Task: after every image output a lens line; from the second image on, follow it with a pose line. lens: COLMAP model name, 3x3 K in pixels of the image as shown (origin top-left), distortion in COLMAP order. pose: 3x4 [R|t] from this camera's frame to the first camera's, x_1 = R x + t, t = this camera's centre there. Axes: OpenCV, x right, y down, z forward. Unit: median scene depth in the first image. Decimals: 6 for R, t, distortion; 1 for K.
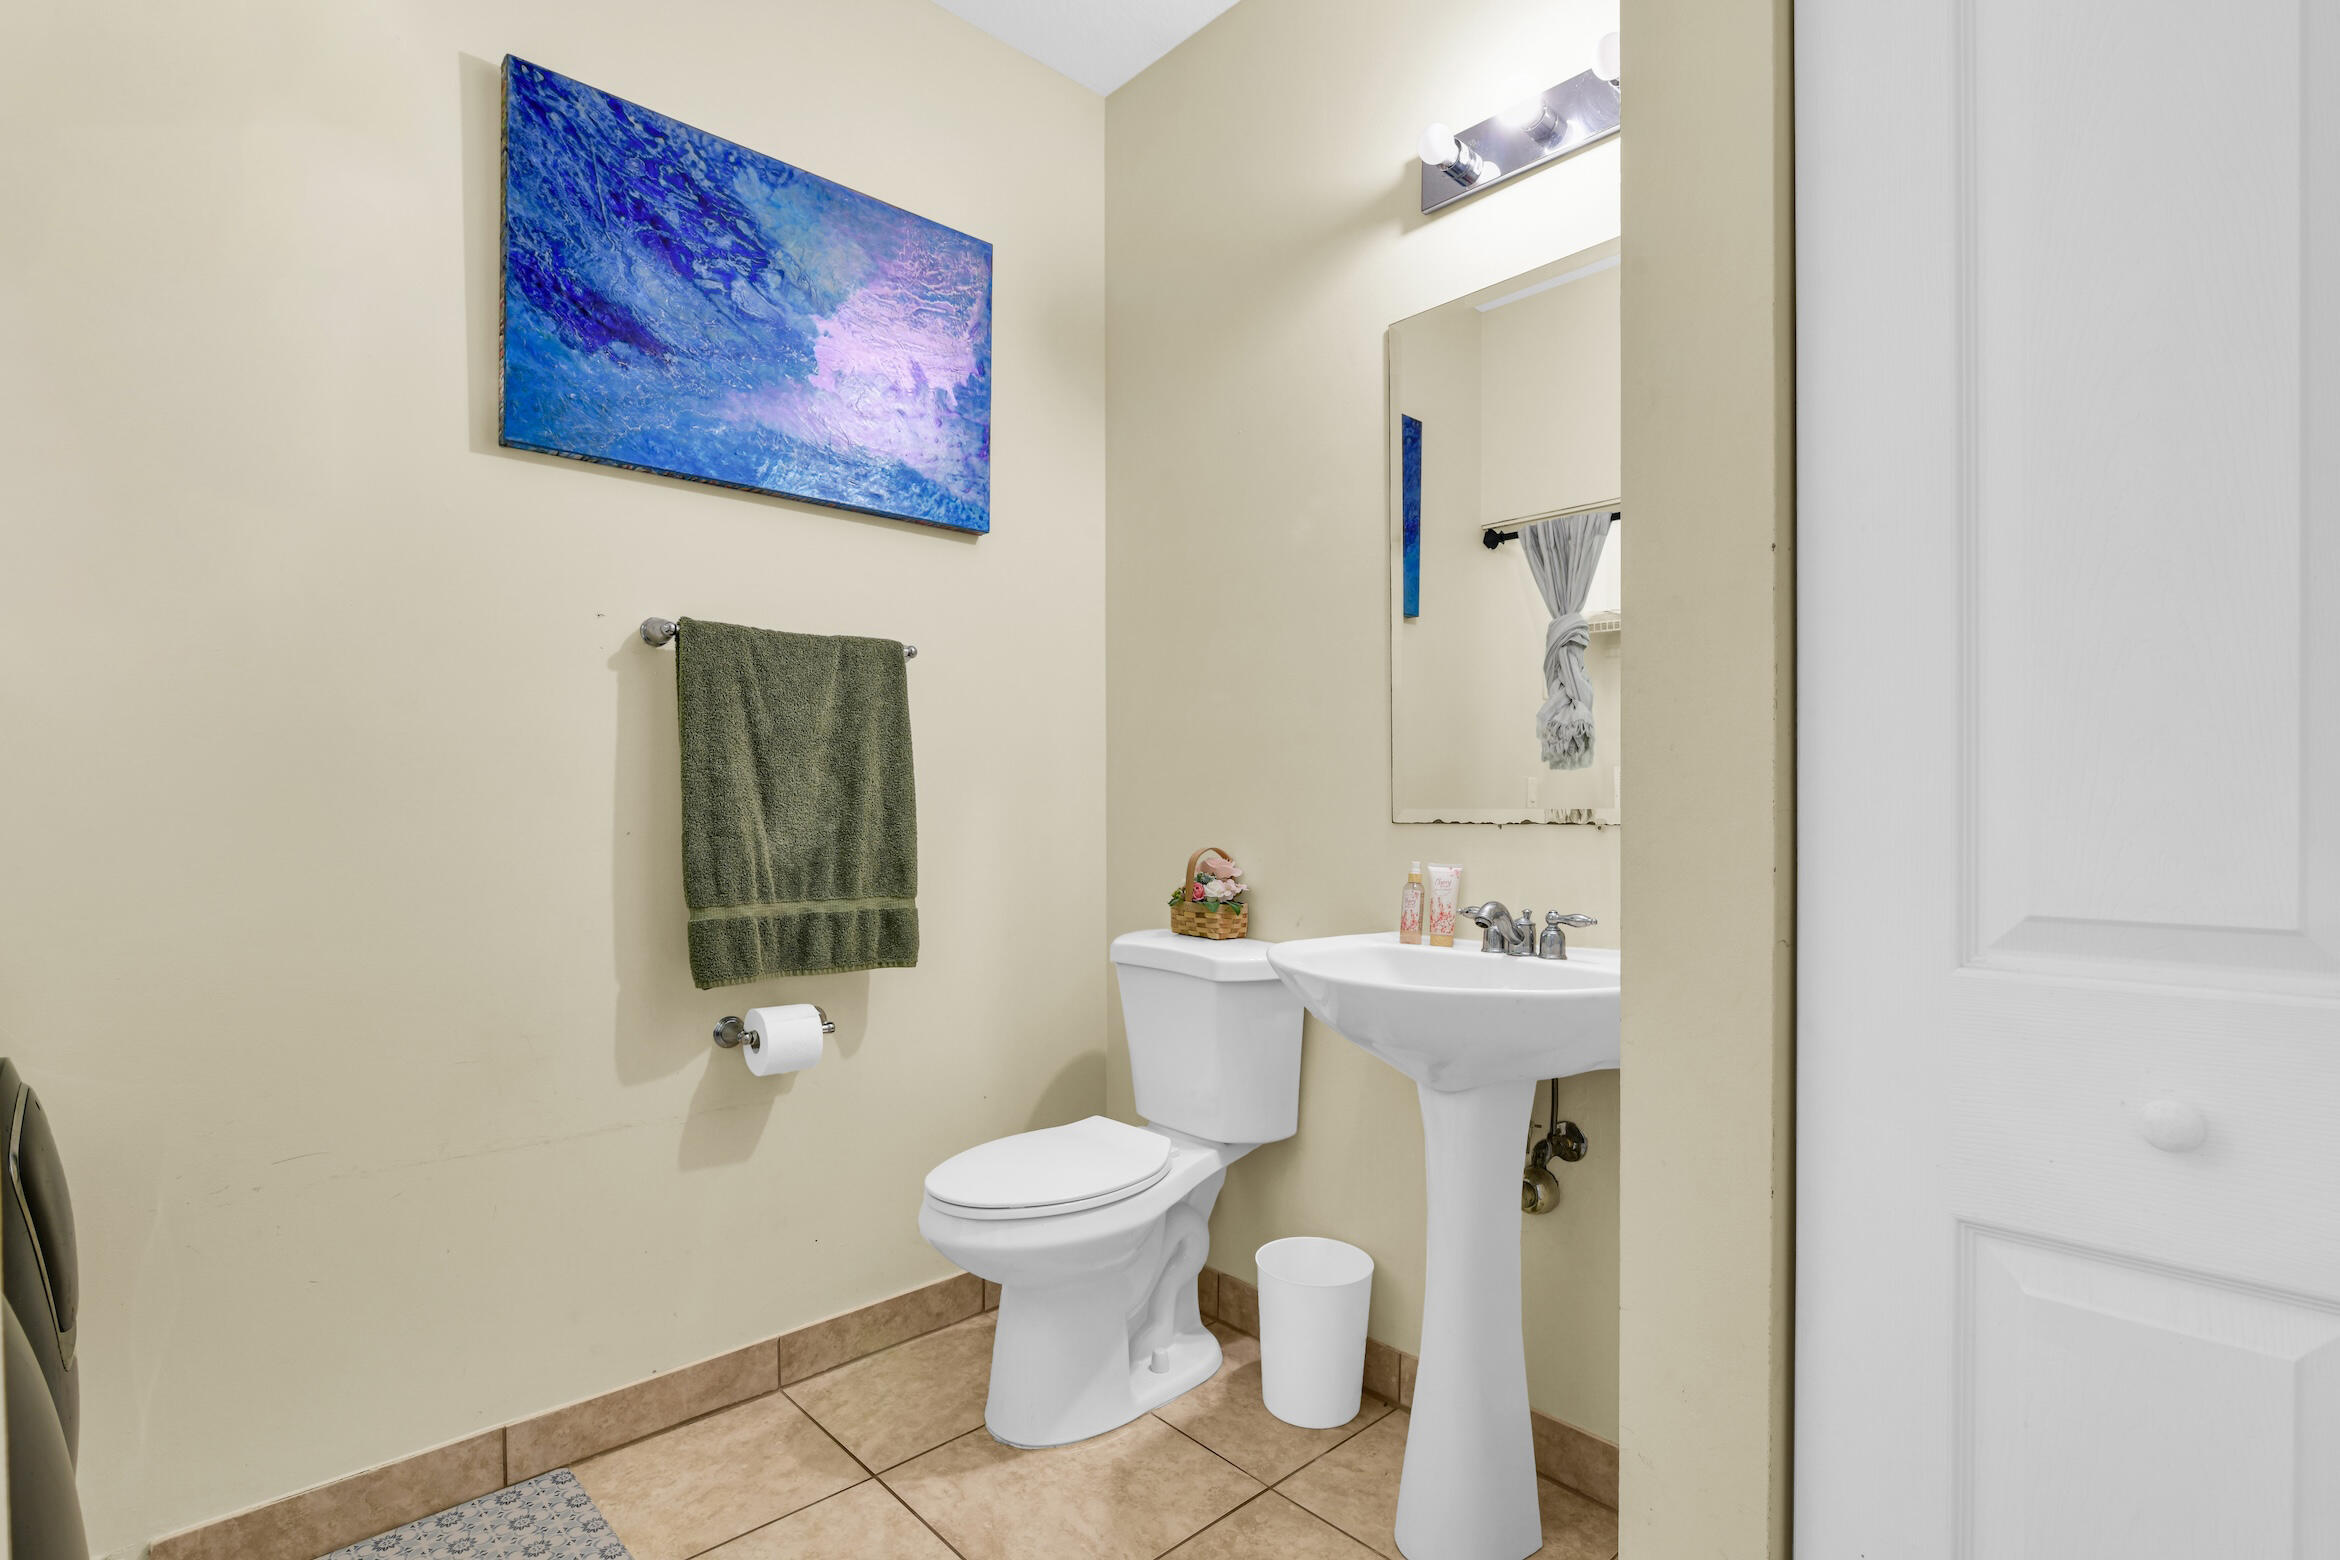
lens RADIAL K [[1106.1, 0, 1163.2], [0, 1106.1, 841.6], [0, 0, 1]] dist [-0.017295, 0.000545]
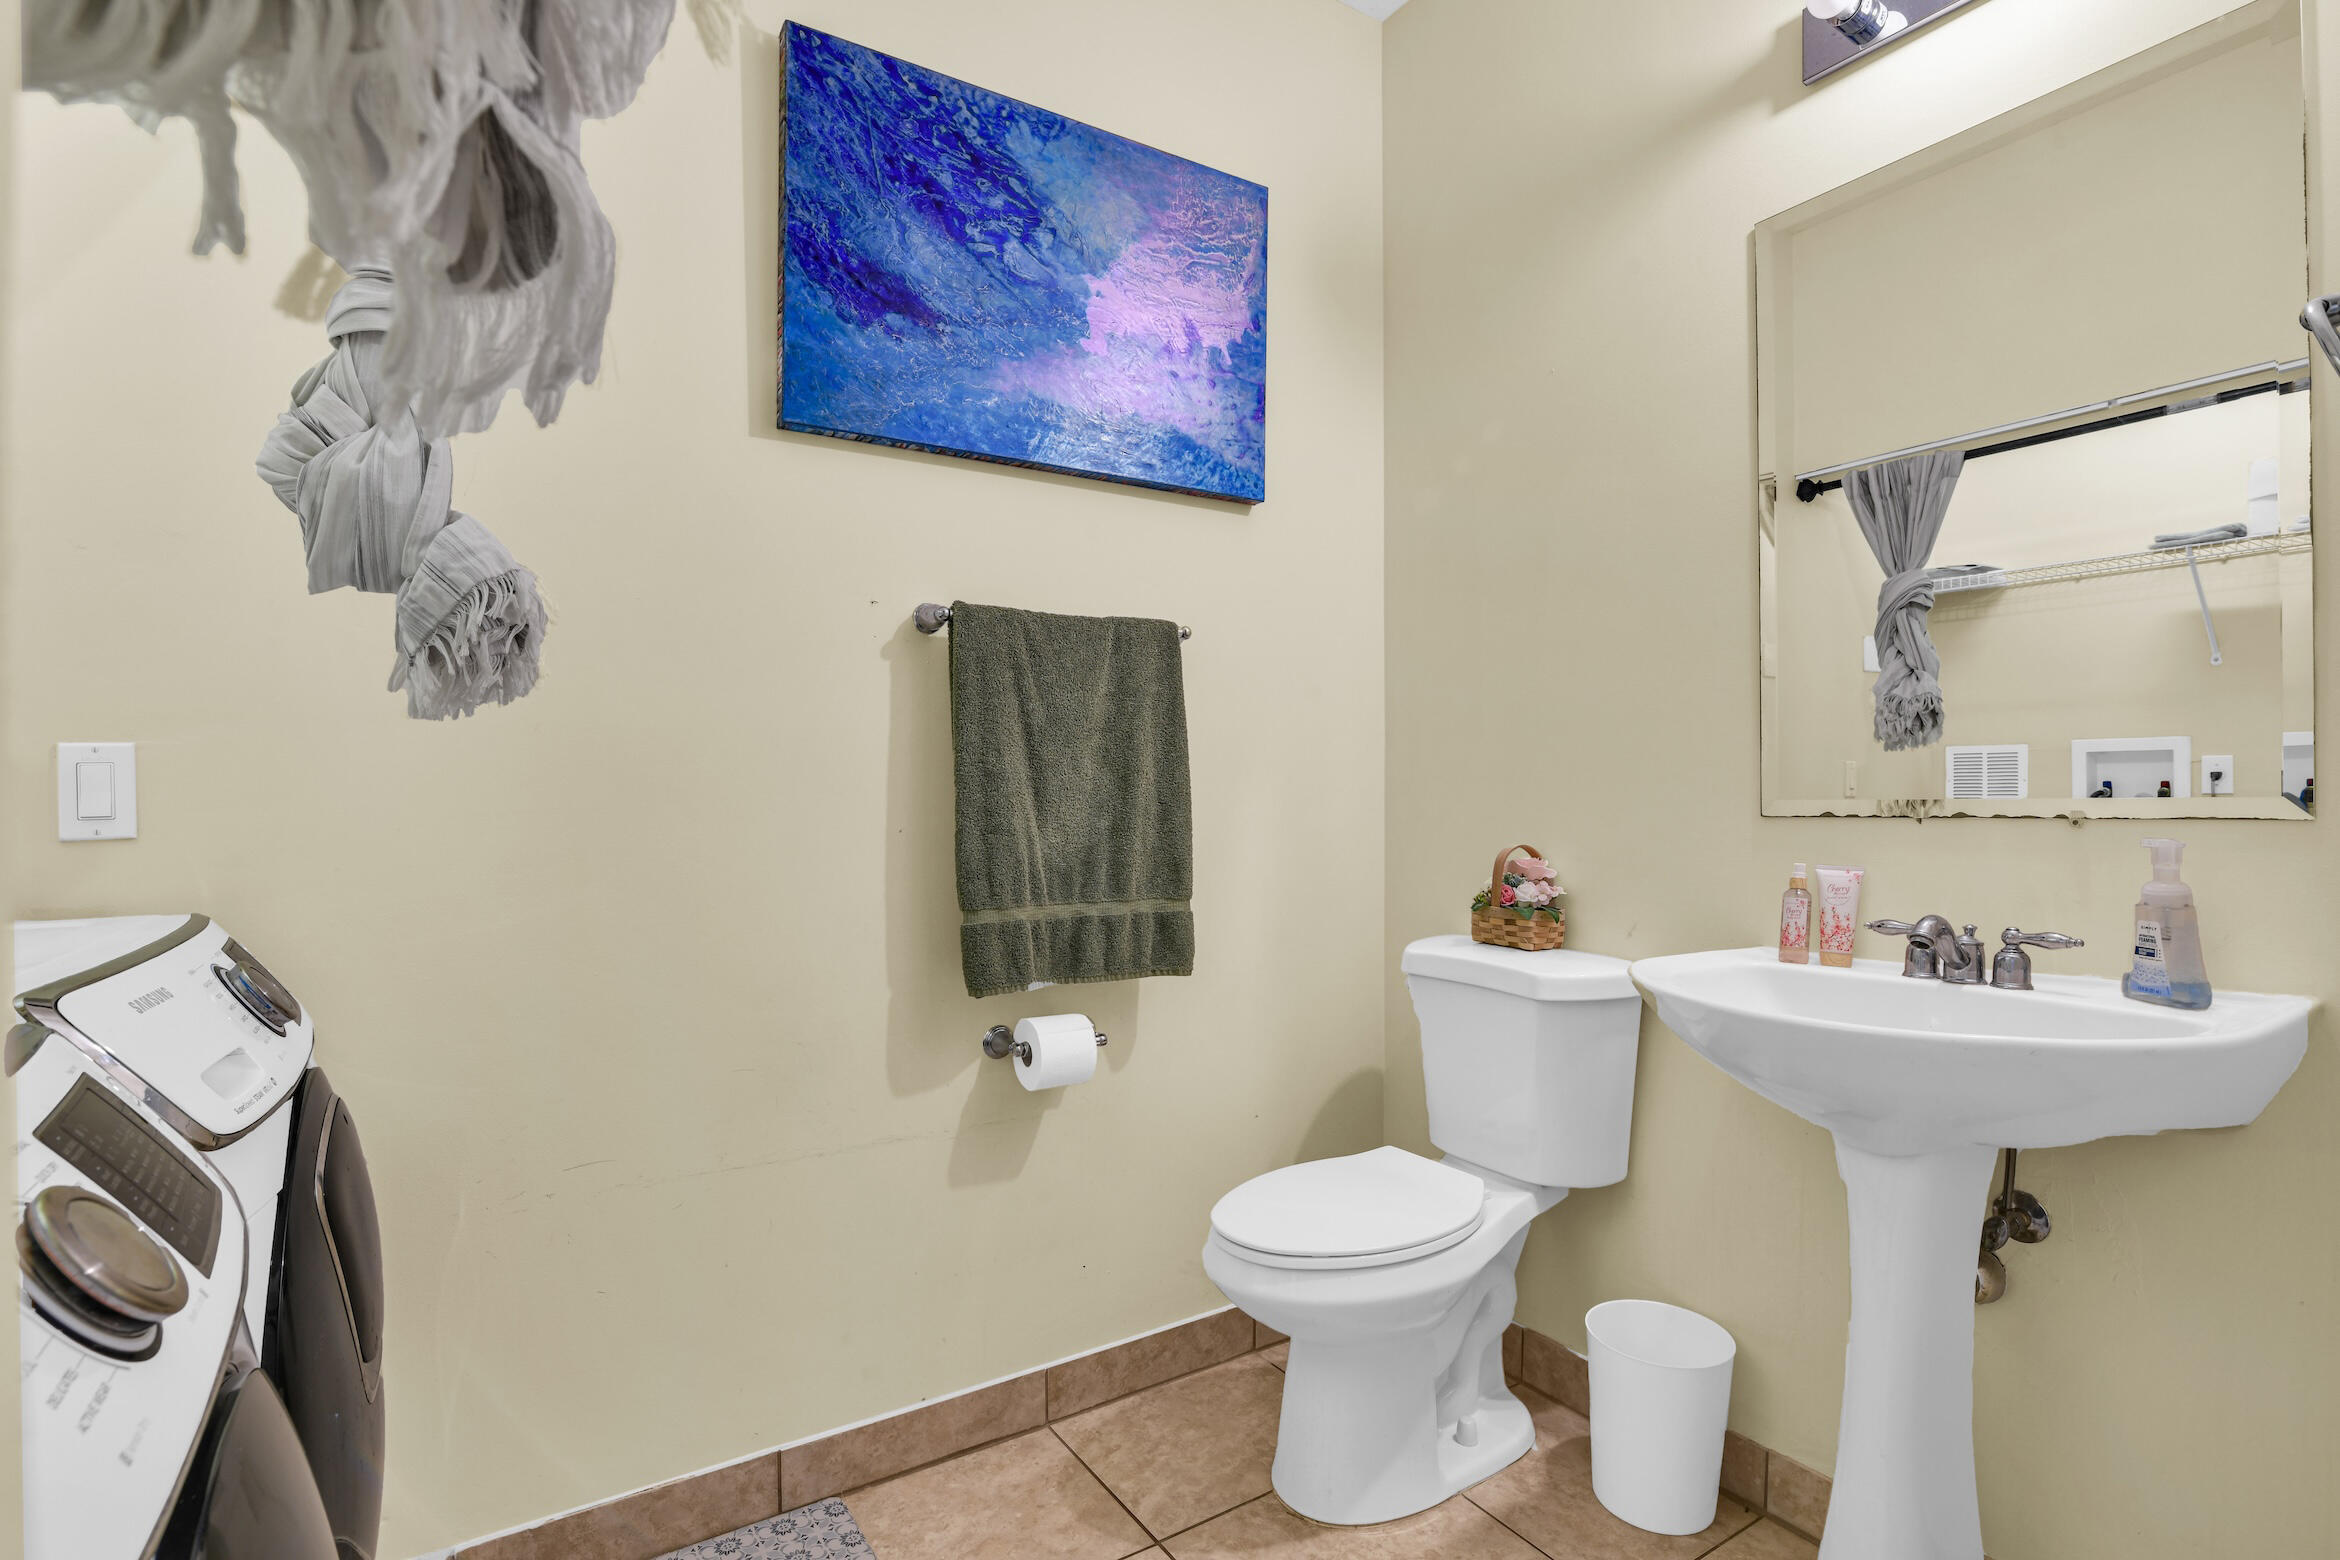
lens RADIAL K [[1102.3, 0, 1168.4], [0, 1102.3, 821.7], [0, 0, 1]] dist [-0.019388, -0.000005]
pose [[0.983233, -0.004082, -0.182307, -0.084540], [0.002090, 0.999936, -0.011118, -0.004556], [0.182341, 0.010551, 0.983179, 0.108111]]
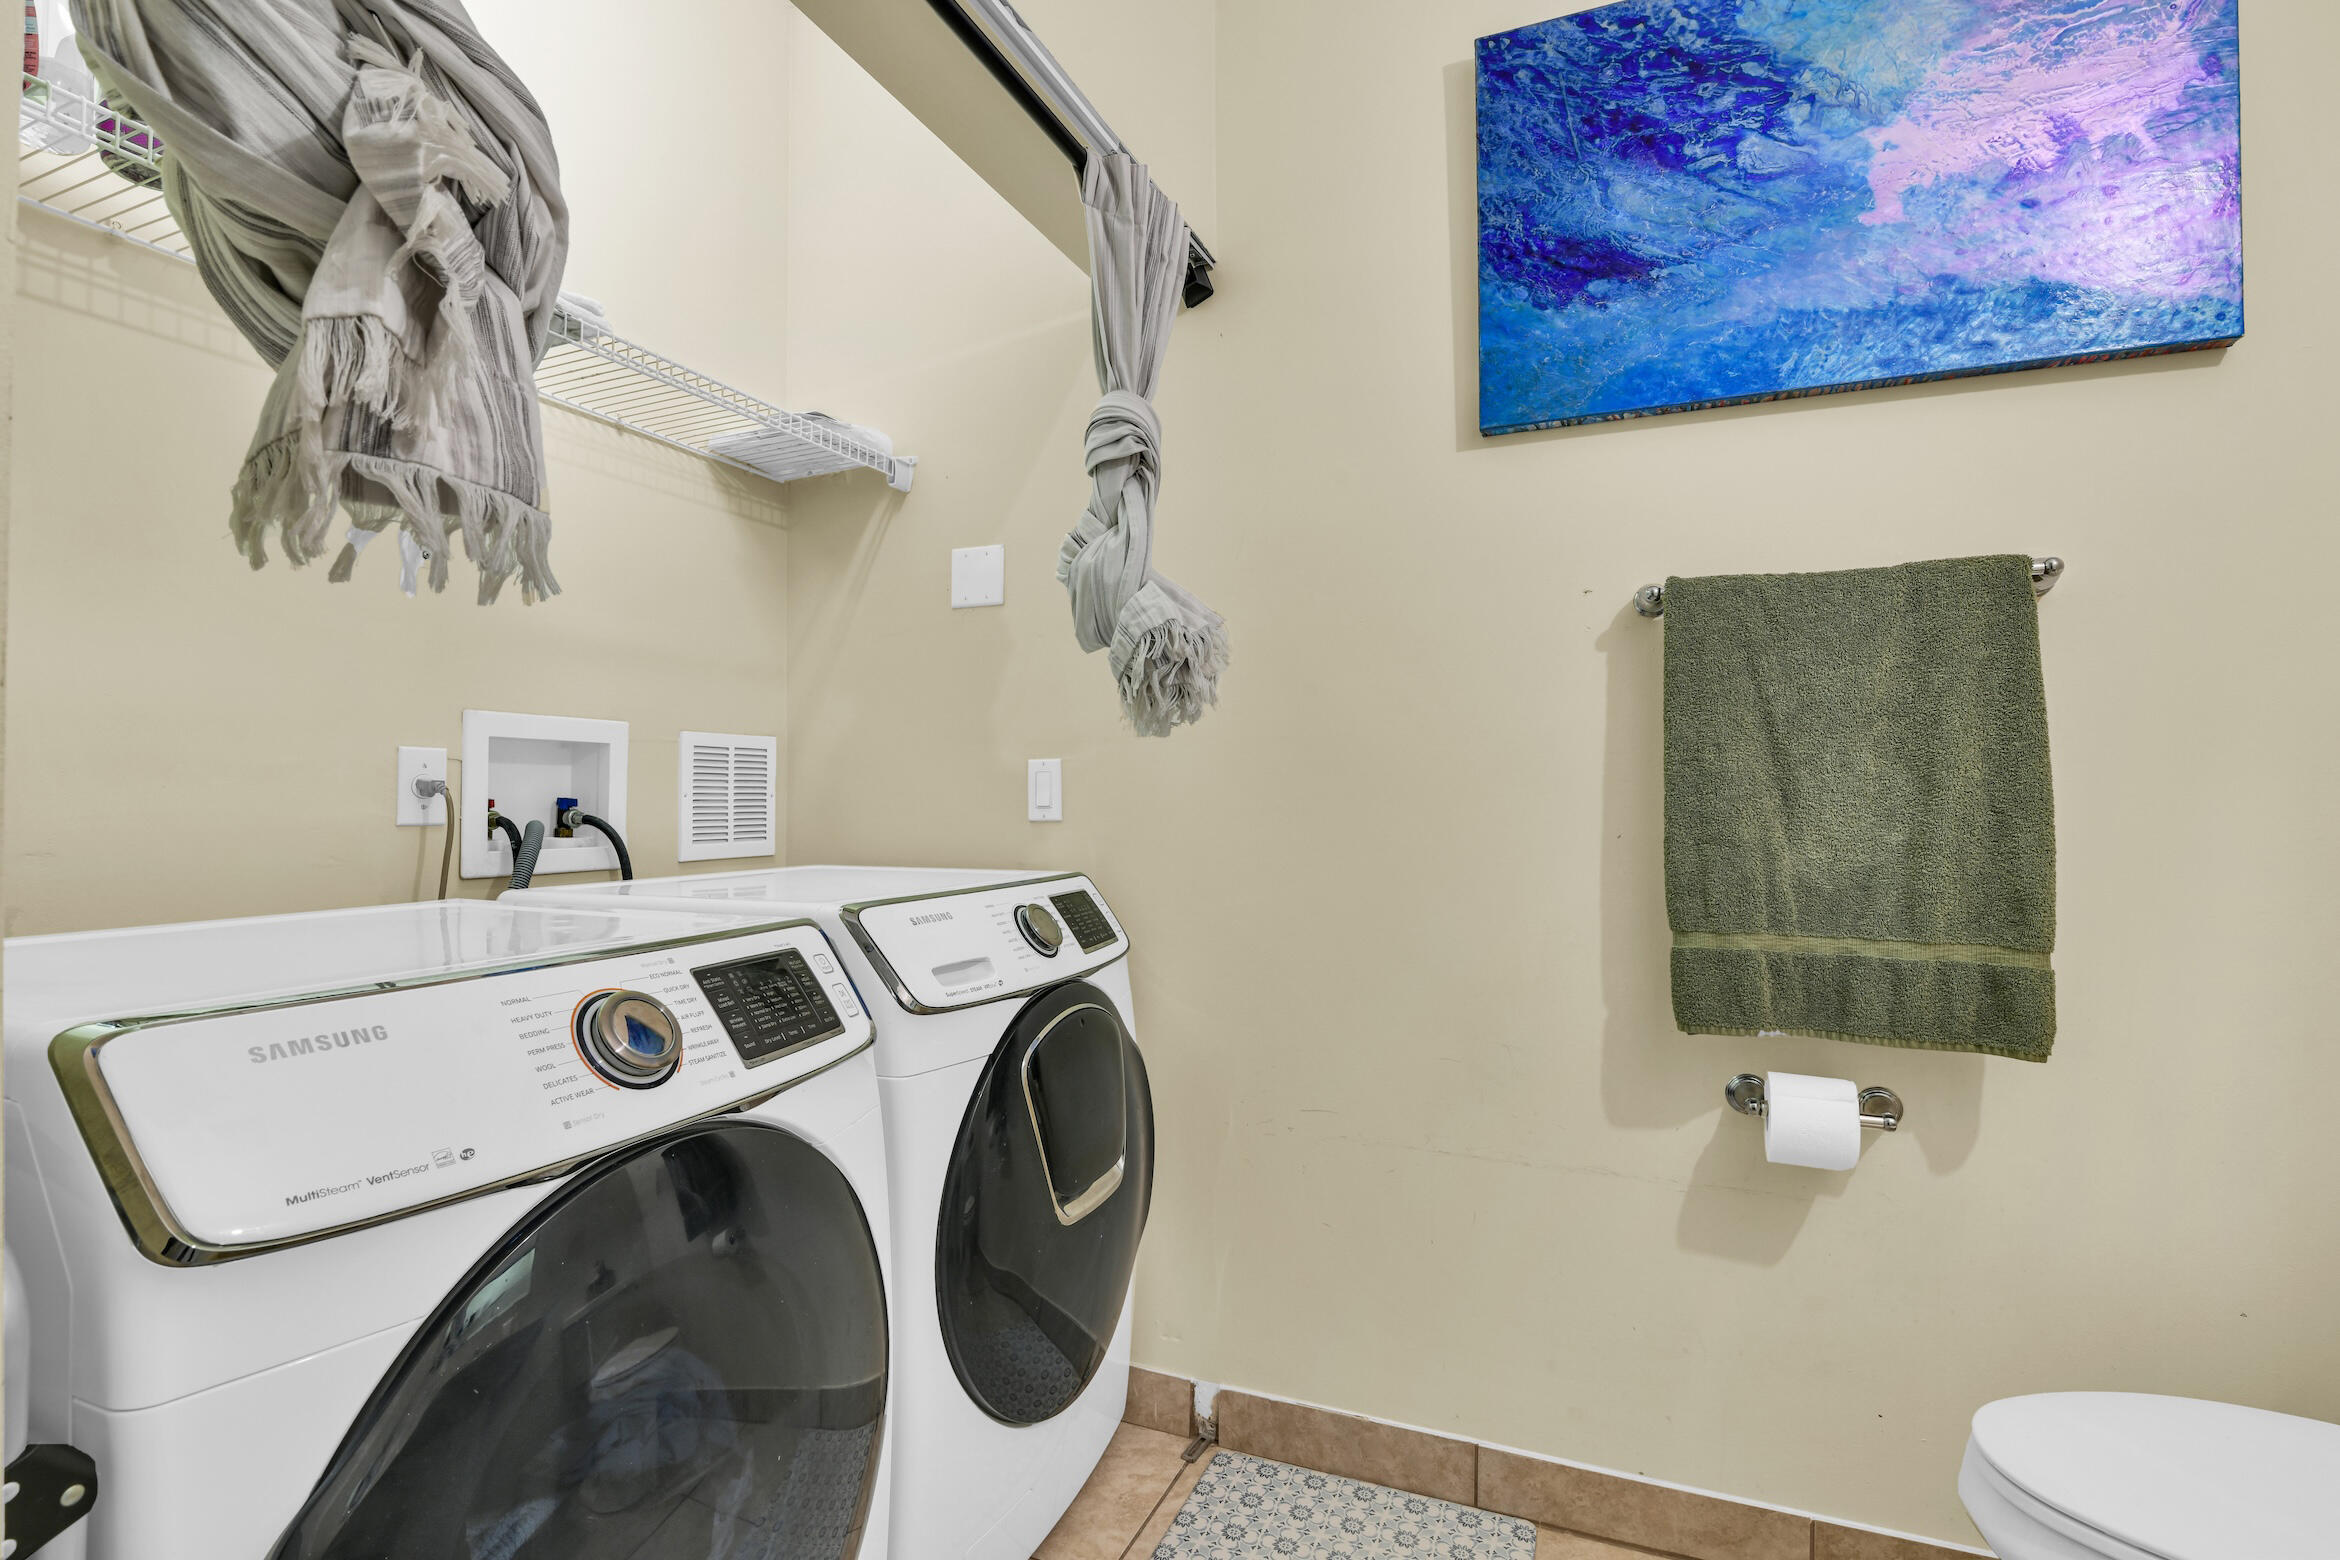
lens RADIAL K [[1084.6, 0, 1166.8], [0, 1084.6, 800.9], [0, 0, 1]] dist [-0.019167, 0.000242]
pose [[0.402053, 0.003715, -0.915609, 0.149067], [-0.033892, 0.999367, -0.010827, -0.014181], [0.914989, 0.035385, 0.401925, 0.325243]]
